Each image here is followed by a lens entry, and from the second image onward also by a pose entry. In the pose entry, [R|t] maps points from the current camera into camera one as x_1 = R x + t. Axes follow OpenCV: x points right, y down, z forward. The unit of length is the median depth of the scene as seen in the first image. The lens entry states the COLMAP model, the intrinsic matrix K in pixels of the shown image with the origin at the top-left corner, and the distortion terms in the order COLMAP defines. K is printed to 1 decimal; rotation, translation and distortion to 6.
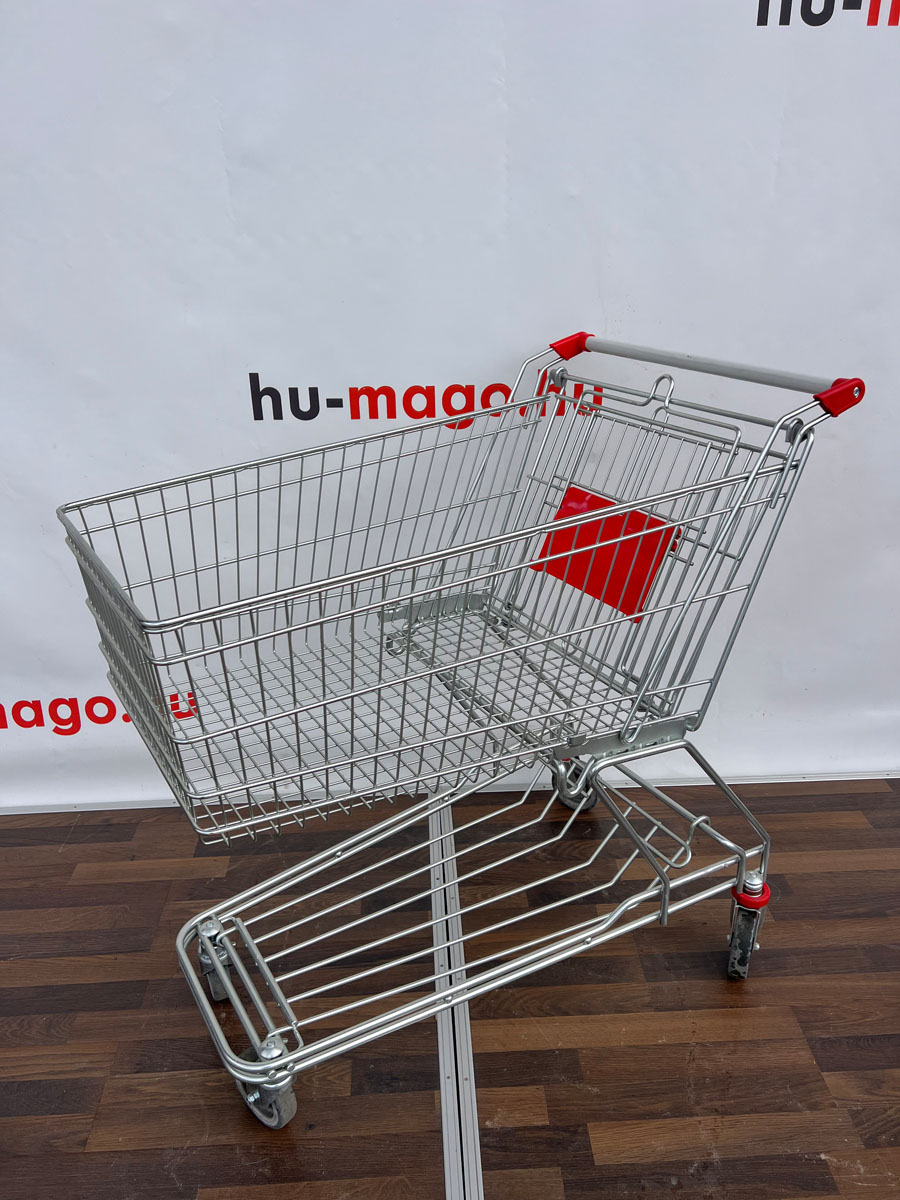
lens RADIAL K [[898.5, 0, 458.4], [0, 898.5, 596.1], [0, 0, 1]] dist [0.034404, -0.040943]
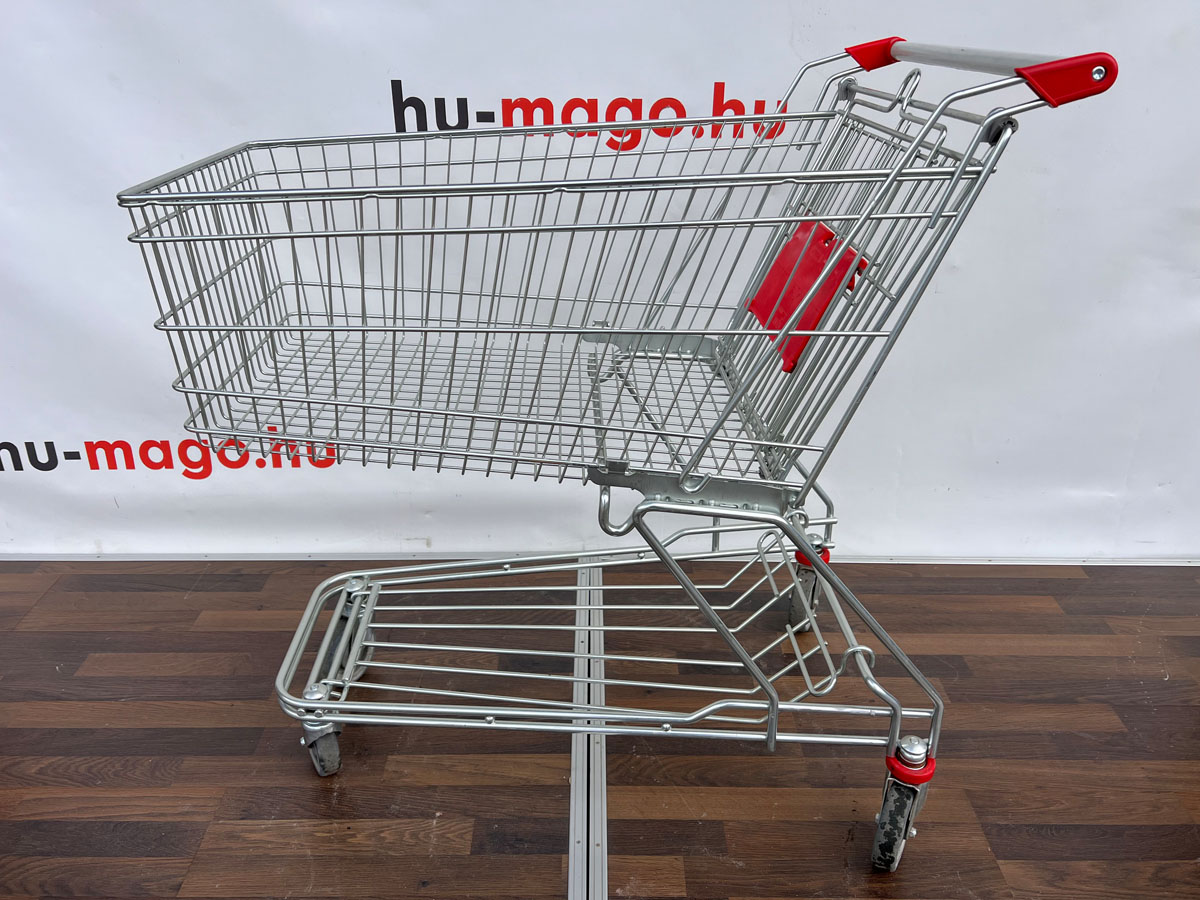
lens RADIAL K [[898.5, 0, 600.1], [0, 898.5, 455.6], [0, 0, 1]] dist [0.034404, -0.040943]
pose [[0.998466, 0.037567, -0.040668, 0.030523], [-0.035893, 0.998508, 0.041143, 0.099075], [0.042153, -0.039620, 0.998325, 0.103056]]
